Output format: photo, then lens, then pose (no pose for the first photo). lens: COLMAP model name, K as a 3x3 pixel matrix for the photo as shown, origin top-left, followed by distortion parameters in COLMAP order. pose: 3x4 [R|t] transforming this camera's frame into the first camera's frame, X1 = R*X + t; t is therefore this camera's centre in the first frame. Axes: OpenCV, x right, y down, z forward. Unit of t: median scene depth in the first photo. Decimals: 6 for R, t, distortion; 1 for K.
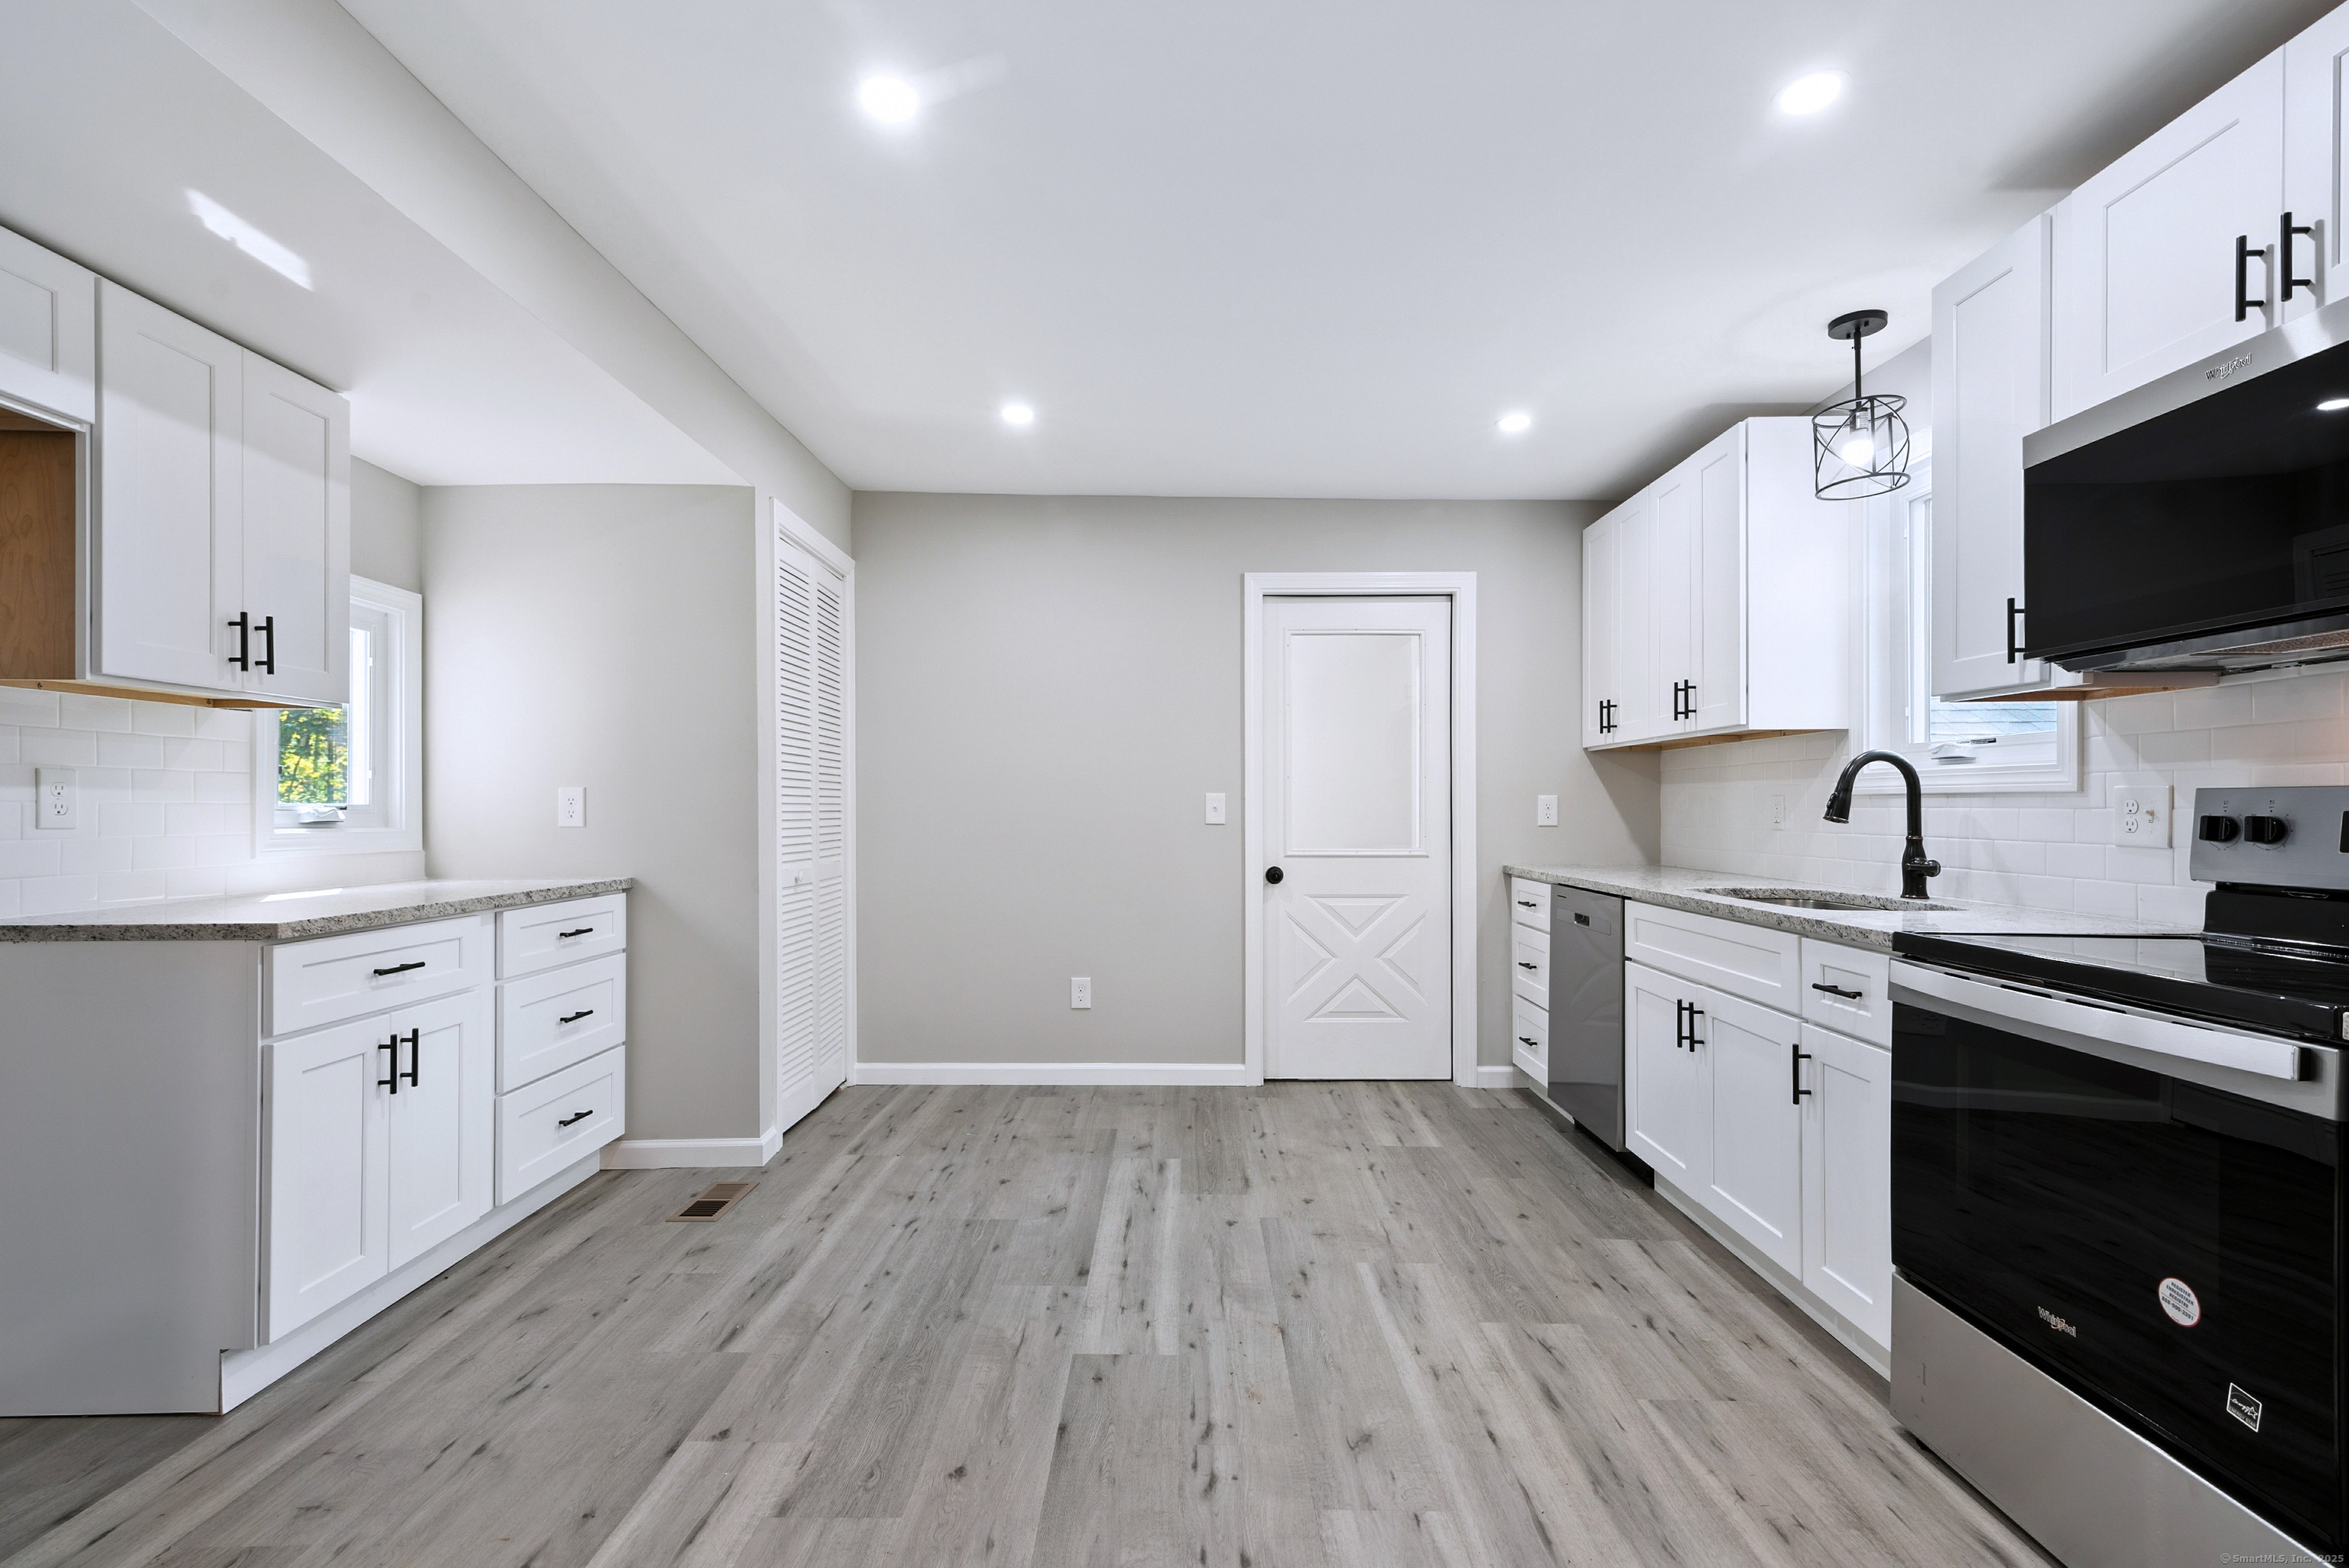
lens RADIAL K [[1084.1, 0, 1169.5], [0, 1084.1, 793.4], [0, 0, 1]] dist [0.000526, -0.000086]
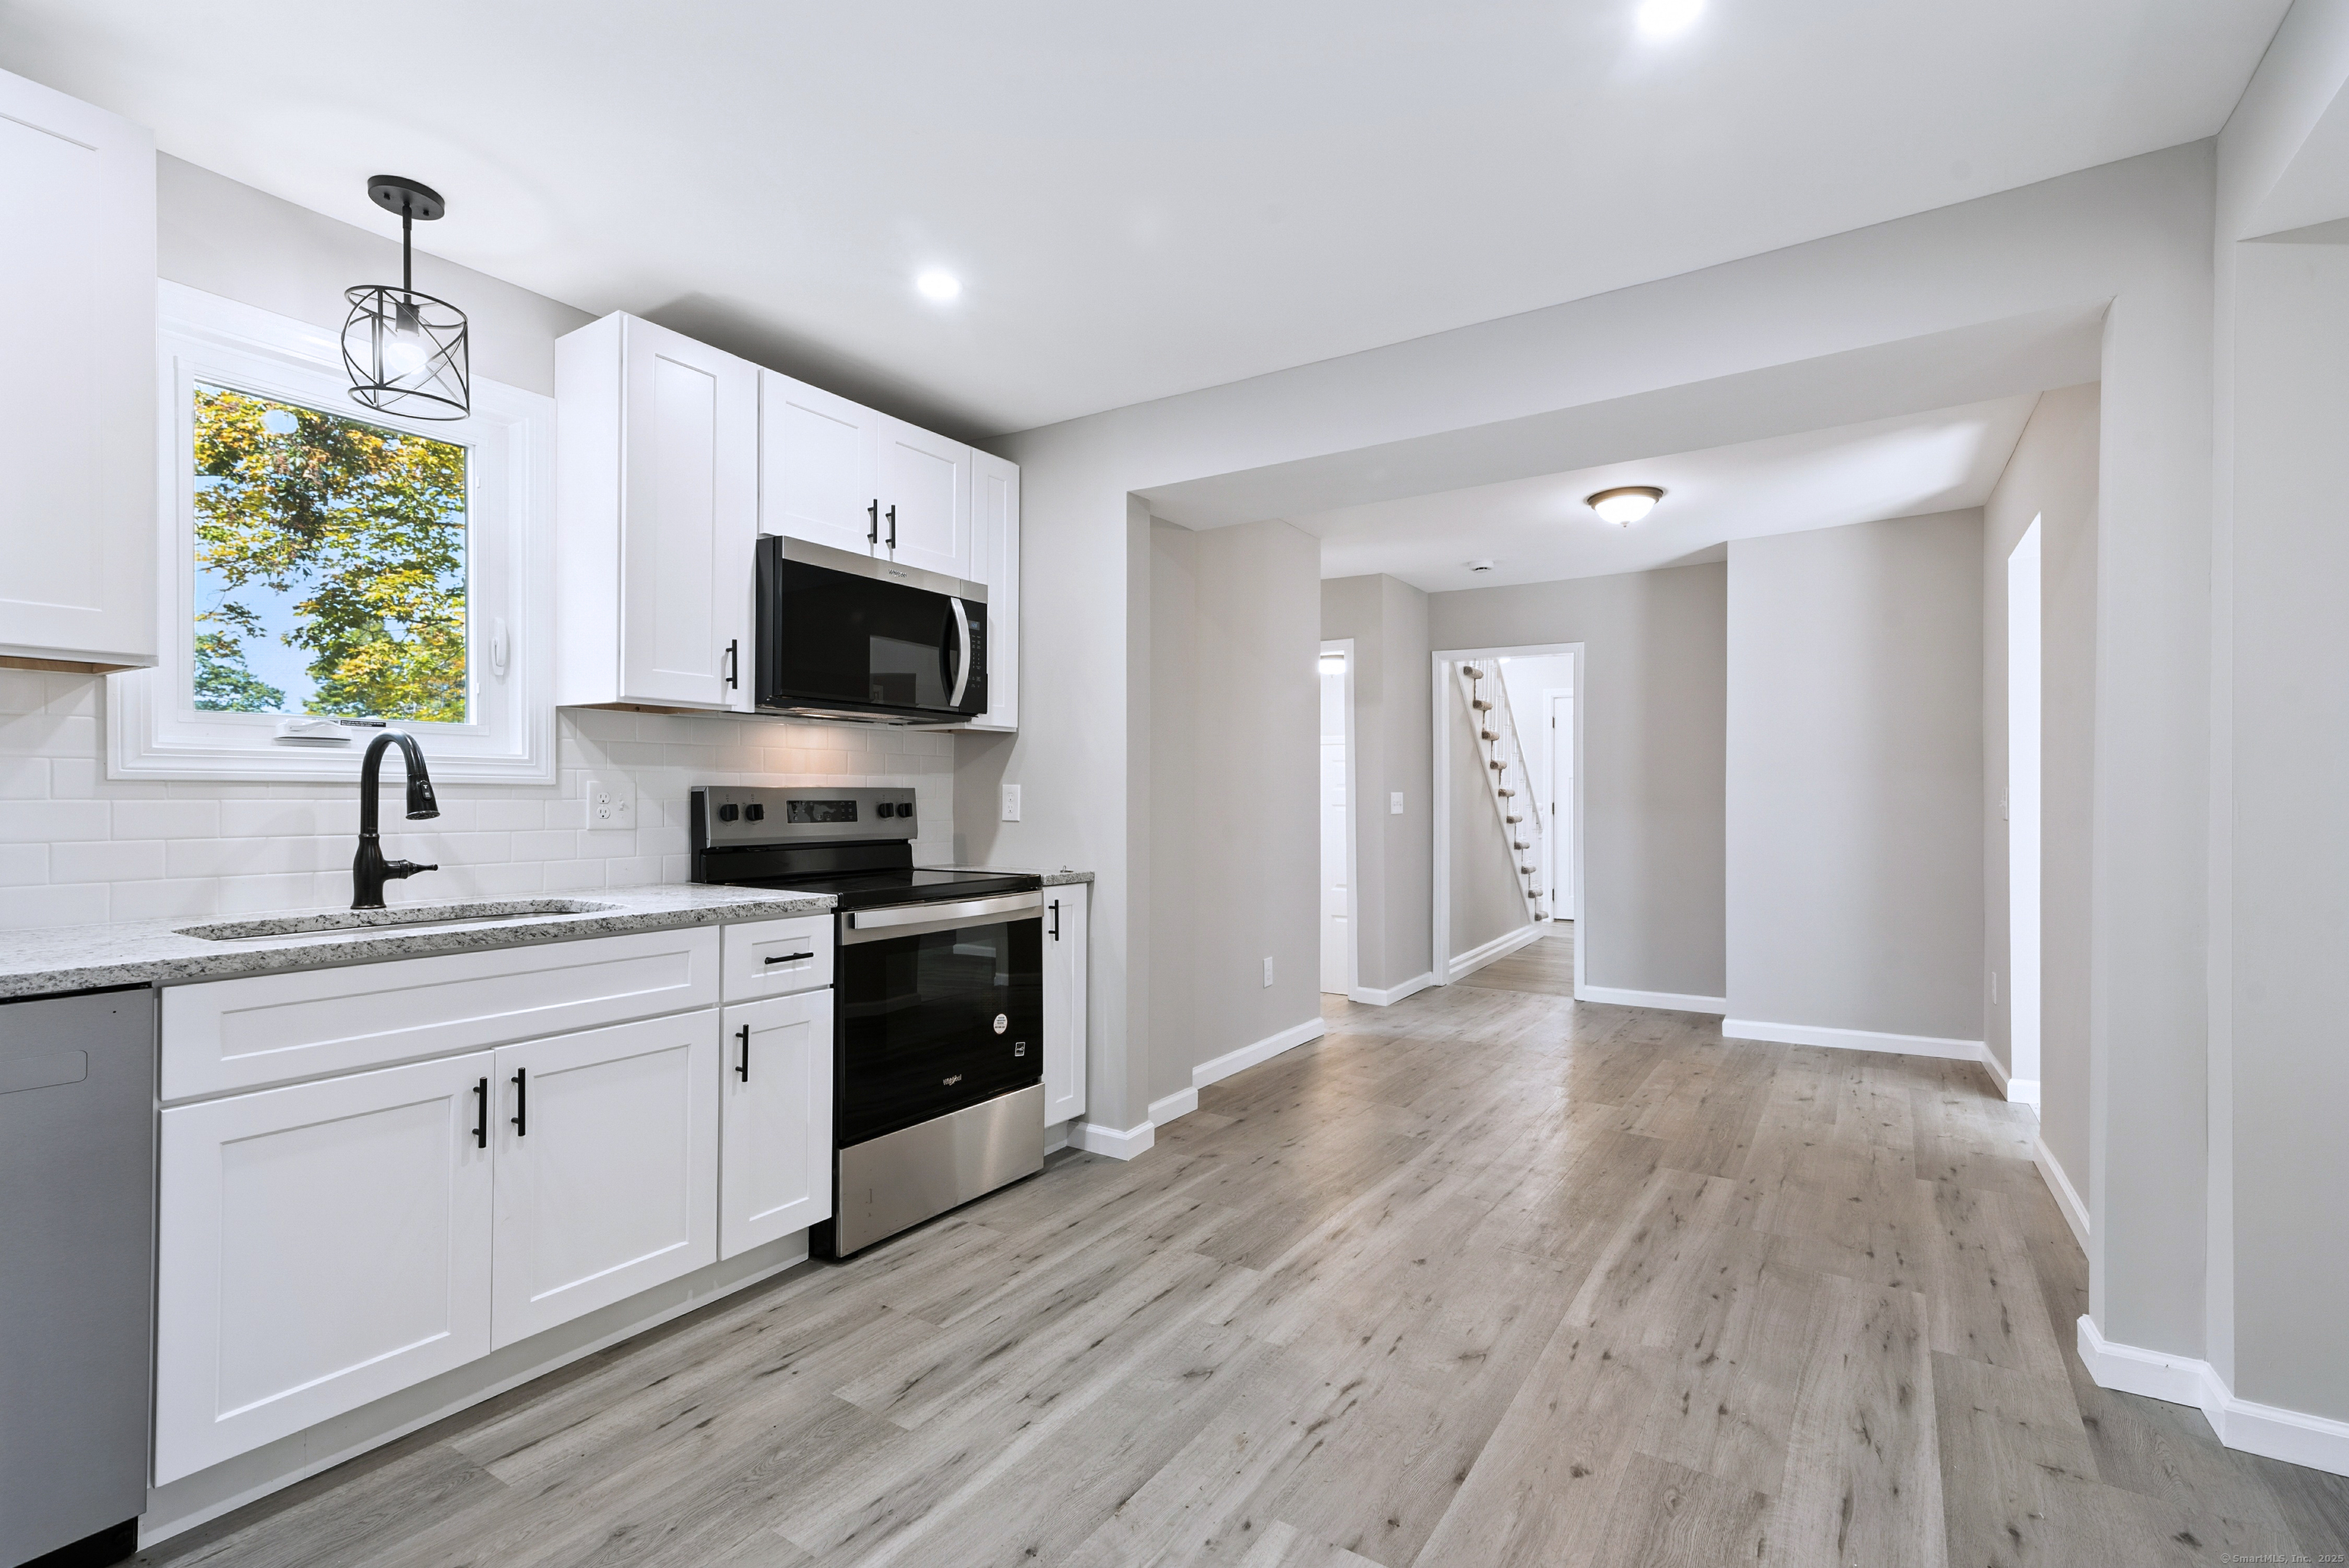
lens RADIAL K [[1084.1, 0, 1169.5], [0, 1084.1, 793.4], [0, 0, 1]] dist [0.000526, -0.000086]
pose [[-0.846223, -0.001914, 0.532826, -0.362476], [-0.009819, 0.999880, -0.012003, 0.016851], [-0.532739, -0.015389, -0.846140, 1.832611]]
